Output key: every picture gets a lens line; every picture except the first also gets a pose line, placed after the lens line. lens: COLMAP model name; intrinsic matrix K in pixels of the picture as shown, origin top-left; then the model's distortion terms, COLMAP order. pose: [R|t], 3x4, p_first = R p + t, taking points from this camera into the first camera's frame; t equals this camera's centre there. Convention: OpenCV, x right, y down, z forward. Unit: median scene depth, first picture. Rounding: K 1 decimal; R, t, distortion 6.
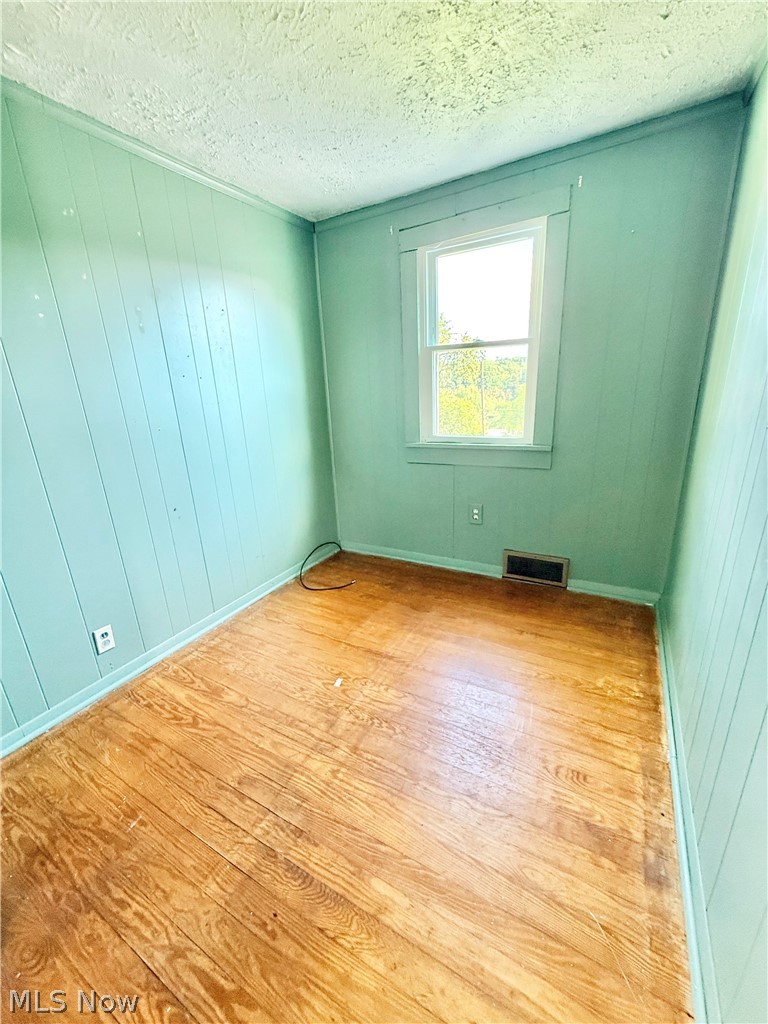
lens RADIAL K [[409.6, 0, 384.0], [0, 409.6, 512.0], [0, 0, 1]] dist [-0.001441, -0.000165]
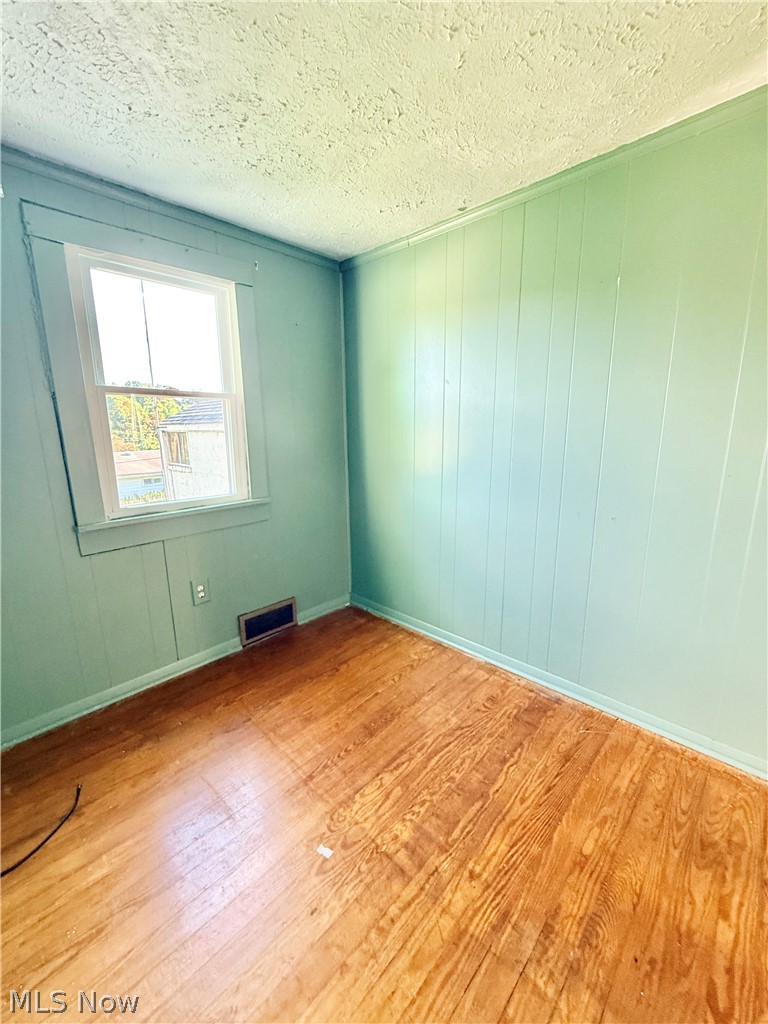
lens RADIAL K [[409.6, 0, 384.0], [0, 409.6, 512.0], [0, 0, 1]] dist [-0.001441, -0.000165]
pose [[0.241958, -0.151906, 0.958322, -0.771711], [0.285016, 0.955224, 0.079454, -0.184341], [-0.927482, 0.253912, 0.274420, 0.664555]]
